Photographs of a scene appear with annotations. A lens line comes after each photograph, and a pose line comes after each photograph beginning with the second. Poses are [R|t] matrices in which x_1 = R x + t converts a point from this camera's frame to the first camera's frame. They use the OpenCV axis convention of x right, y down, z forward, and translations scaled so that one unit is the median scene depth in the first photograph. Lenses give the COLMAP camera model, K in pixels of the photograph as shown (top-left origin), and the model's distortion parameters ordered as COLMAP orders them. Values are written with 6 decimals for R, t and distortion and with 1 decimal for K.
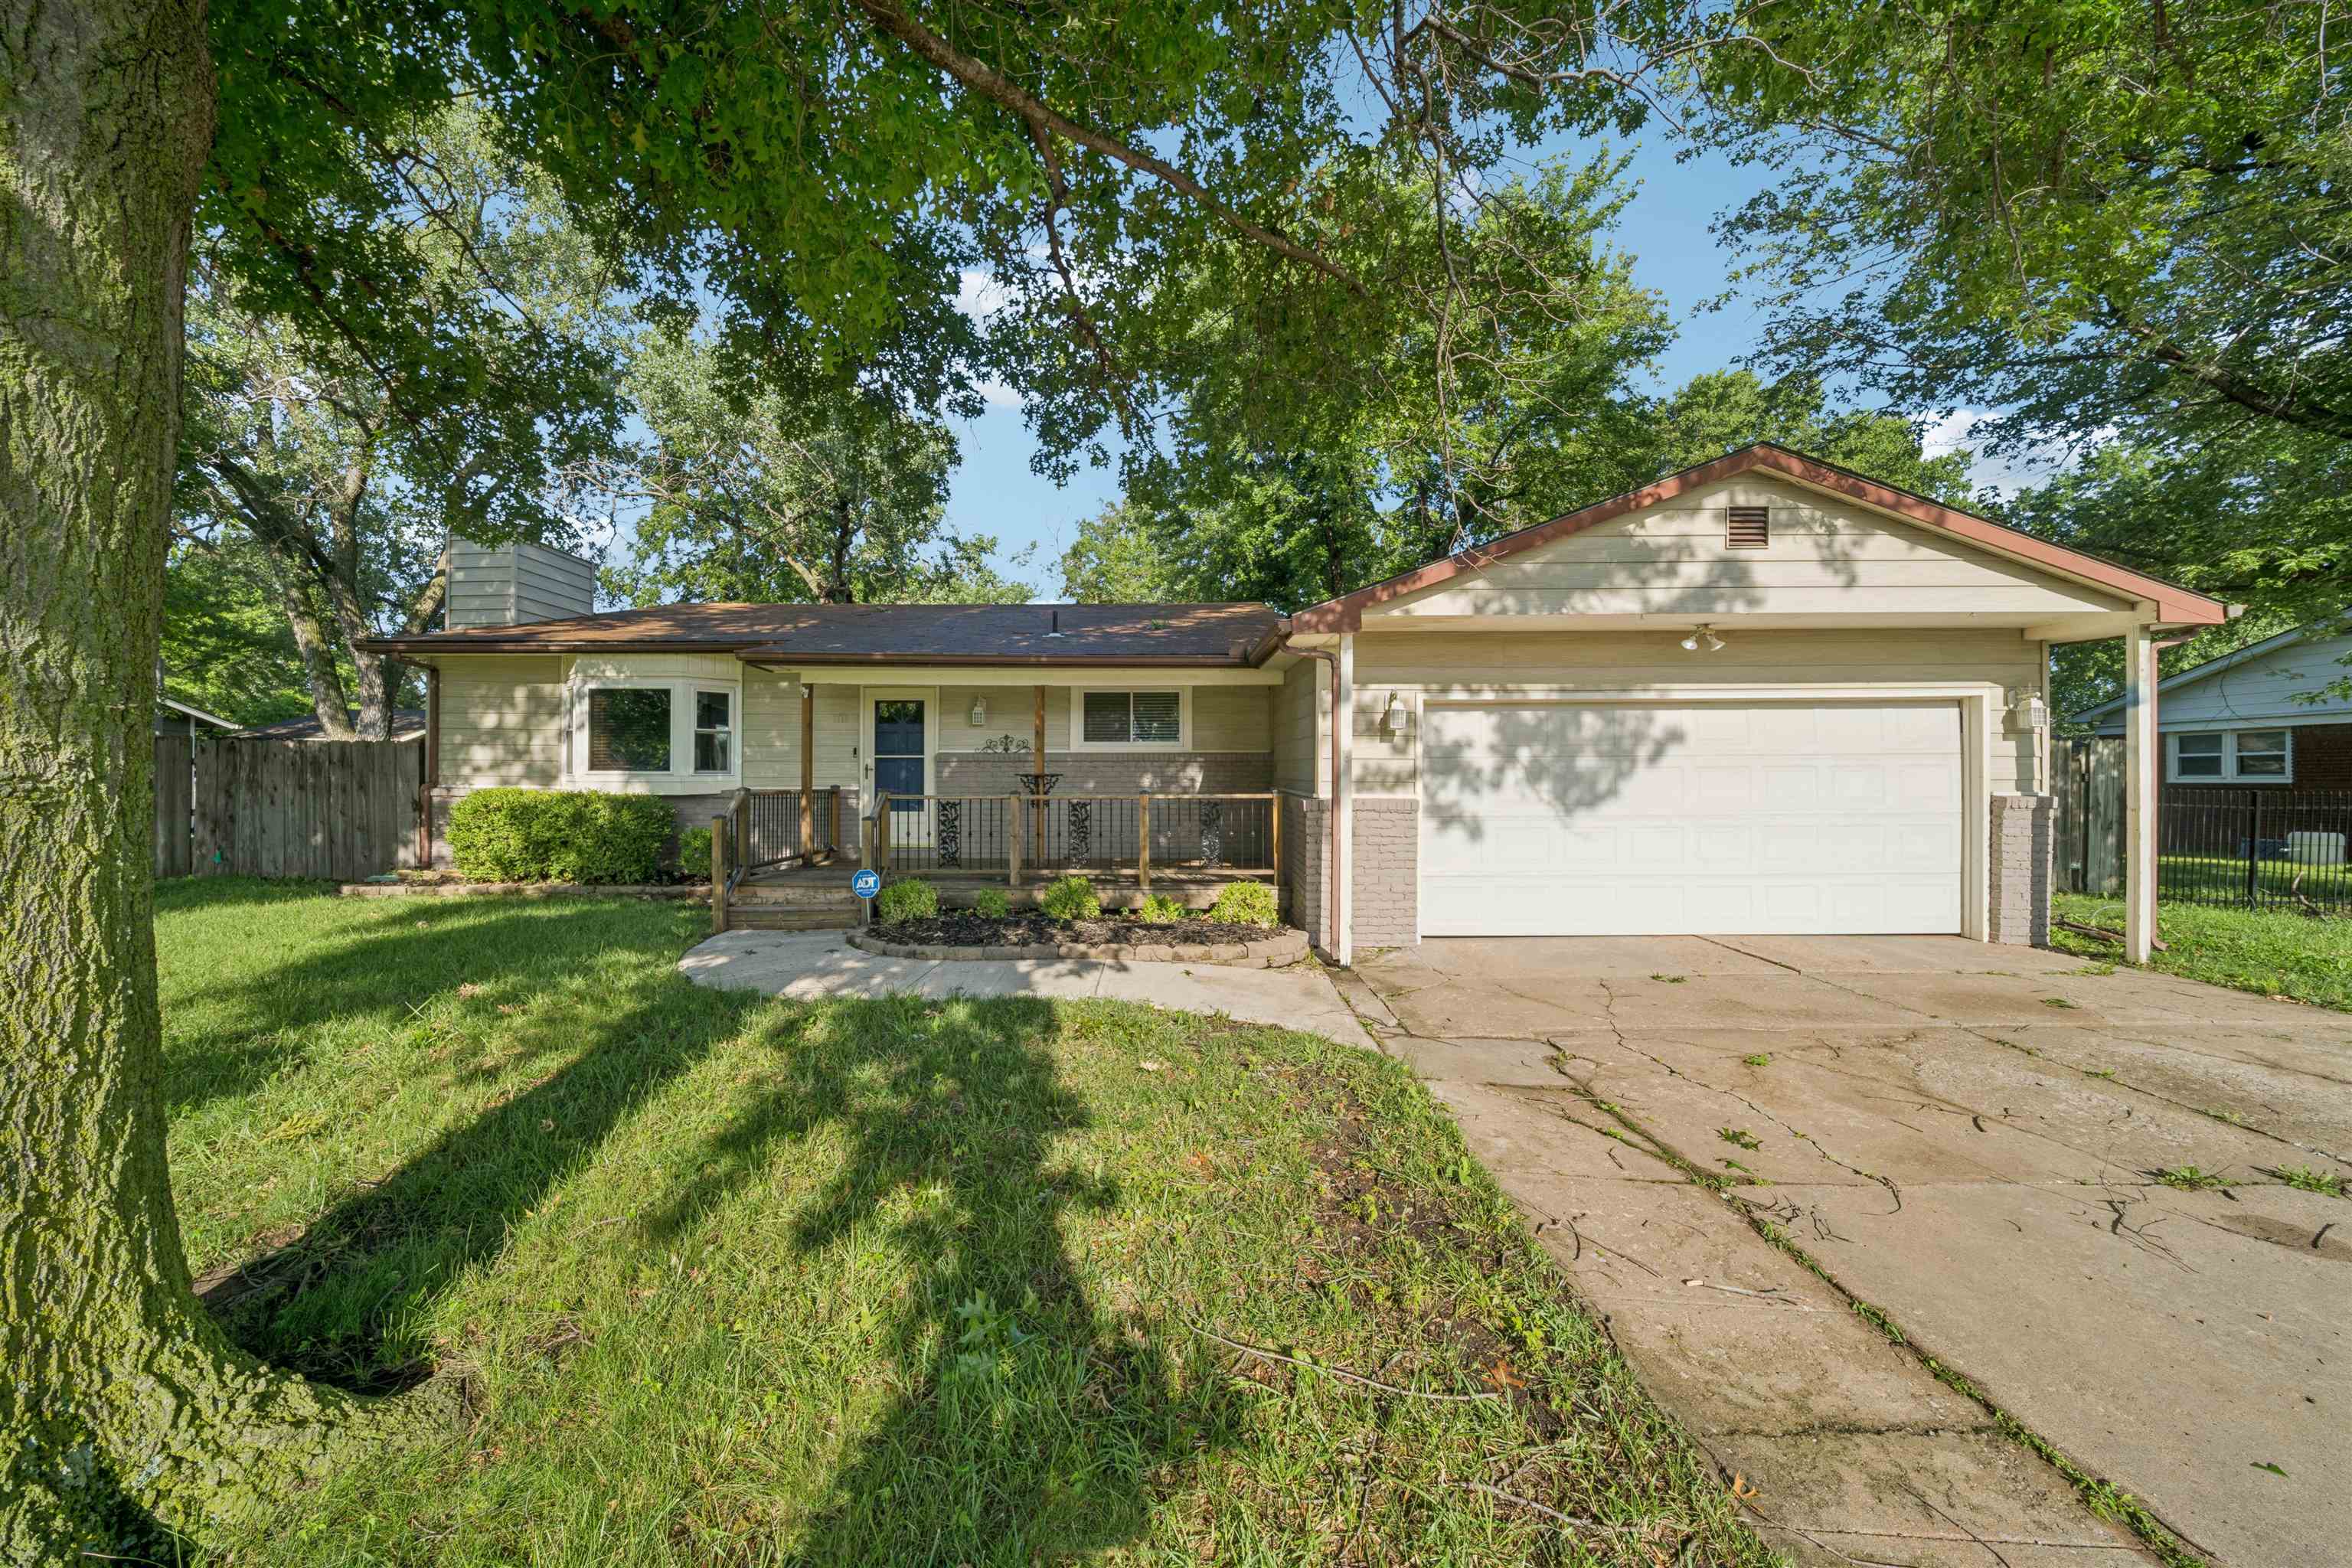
lens RADIAL K [[1207.7, 0, 1176.2], [0, 1207.7, 785.1], [0, 0, 1]] dist [0.005335, 0.000217]
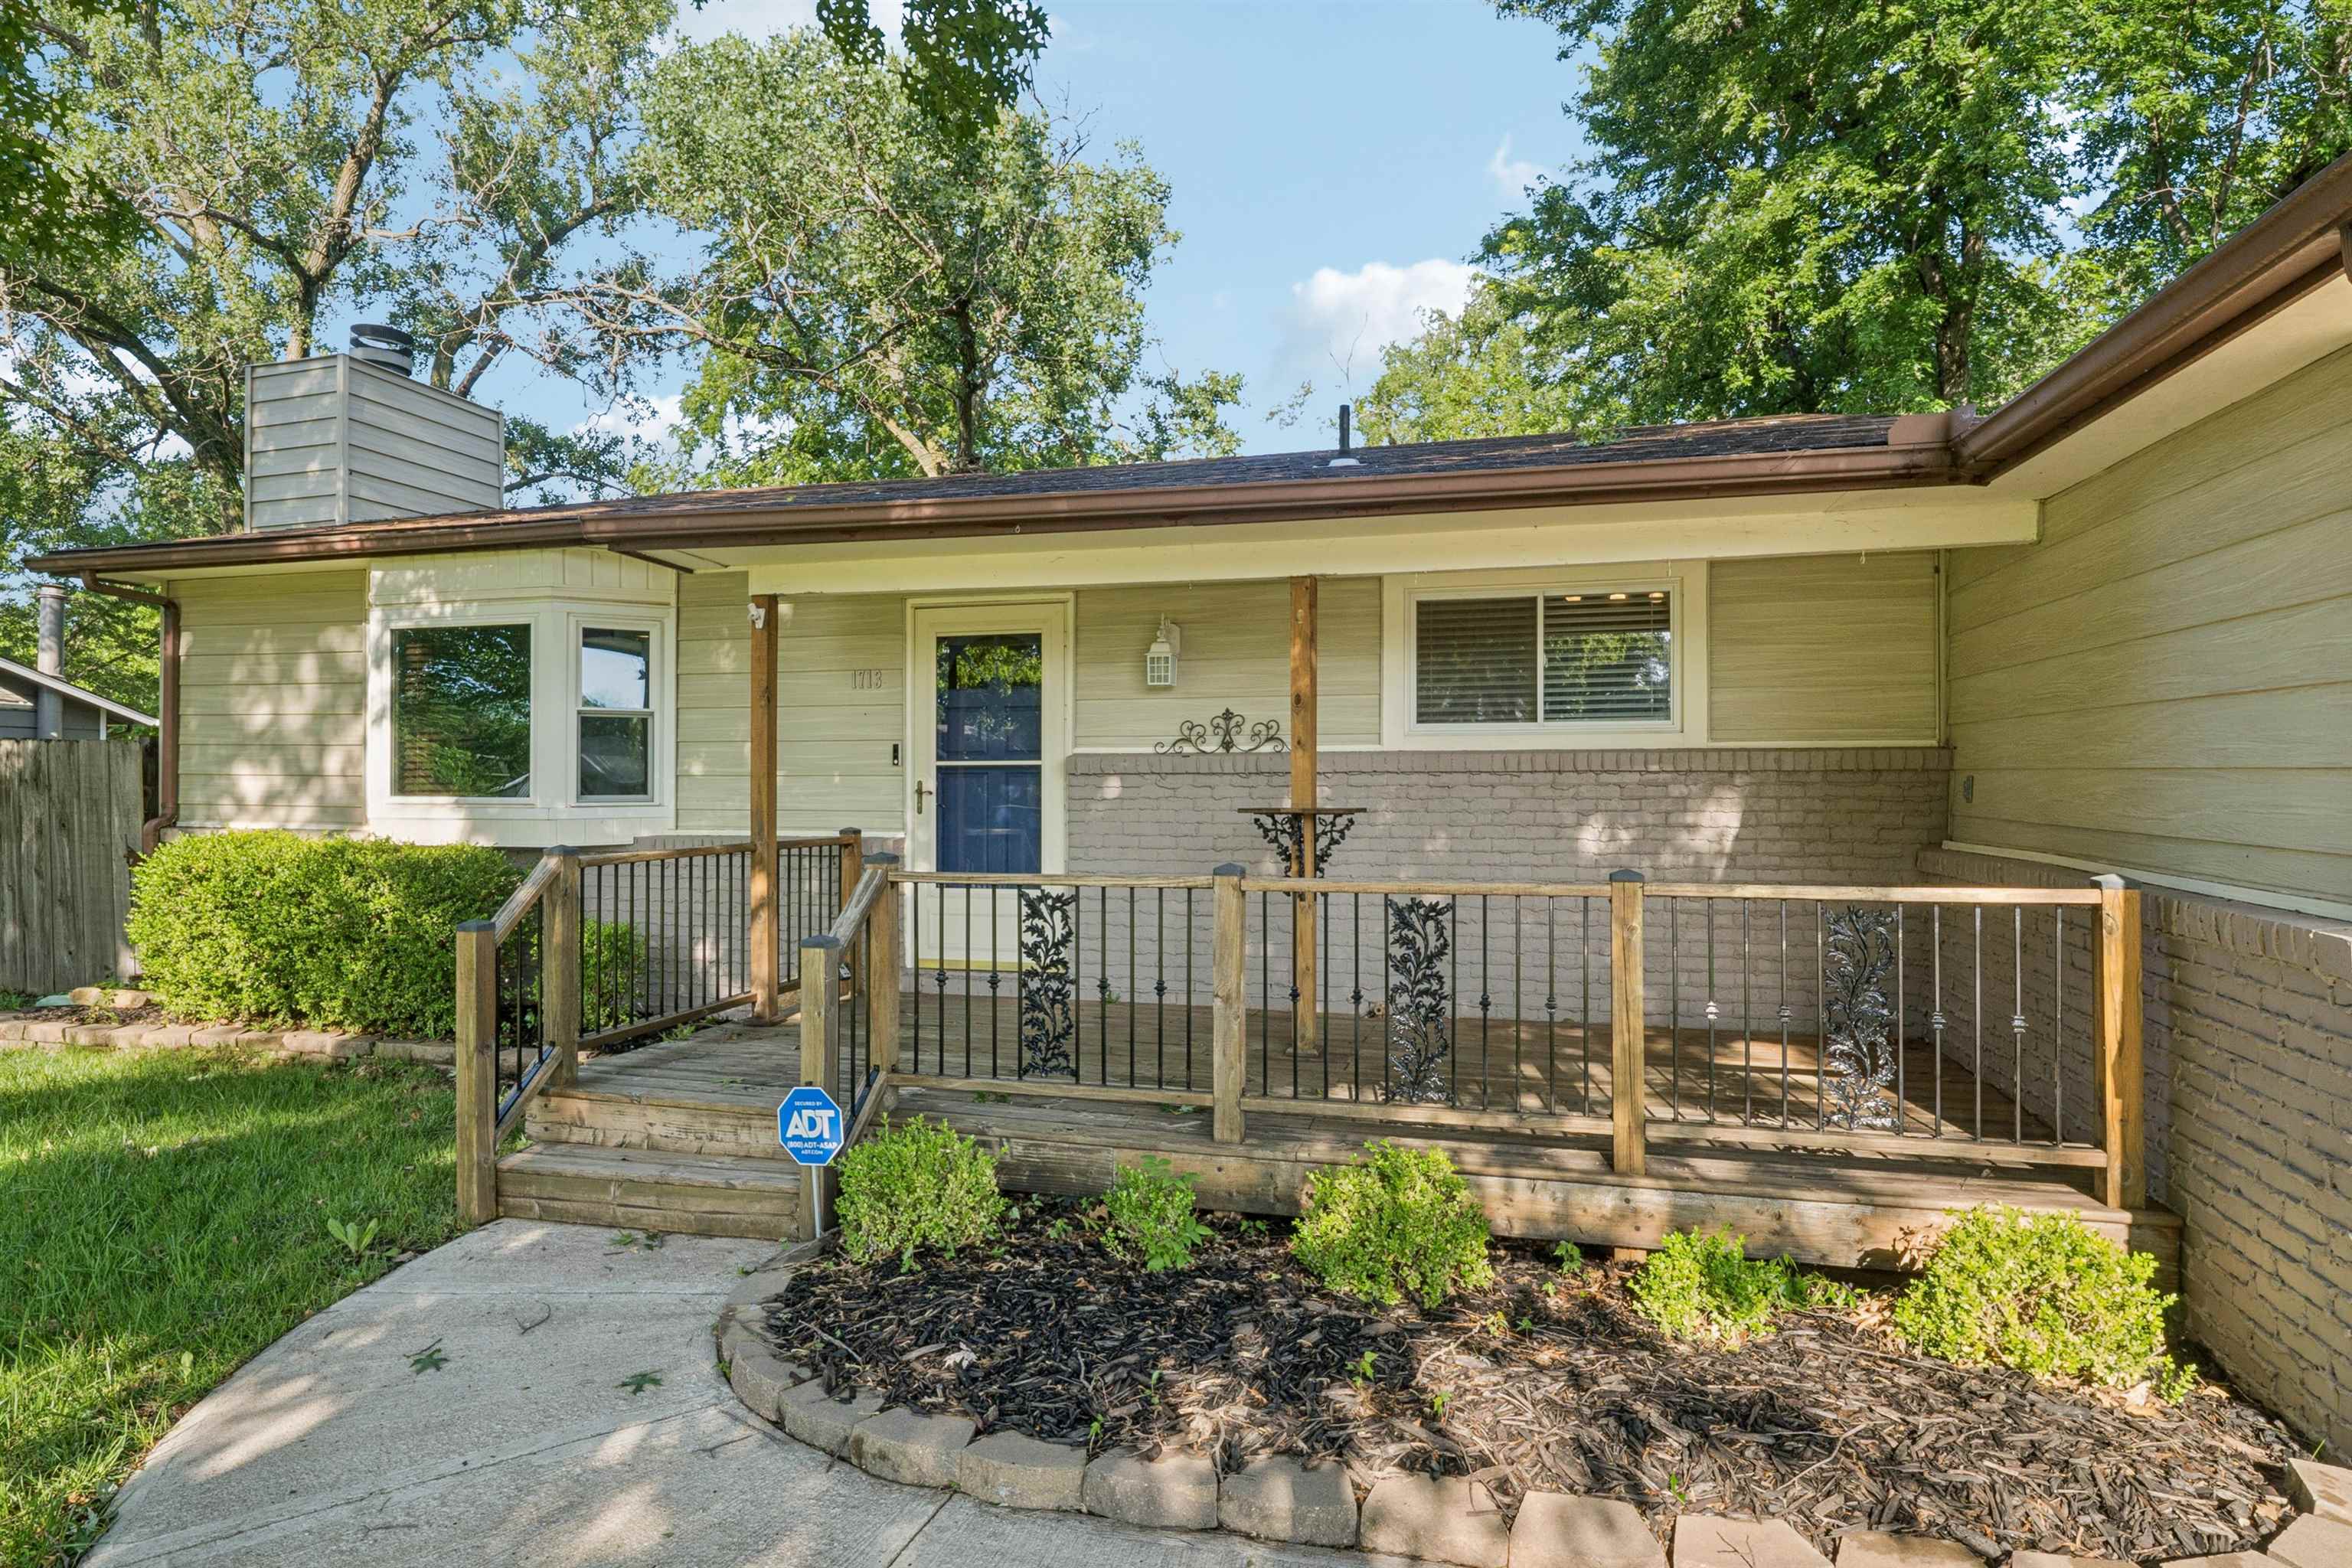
lens RADIAL K [[1207.7, 0, 1175.9], [0, 1207.7, 780.1], [0, 0, 1]] dist [0.005335, 0.000217]
pose [[0.971496, -0.001908, -0.237050, -0.059410], [0.001630, 0.999998, -0.001366, -0.016764], [0.237052, 0.000941, 0.971497, 0.590302]]
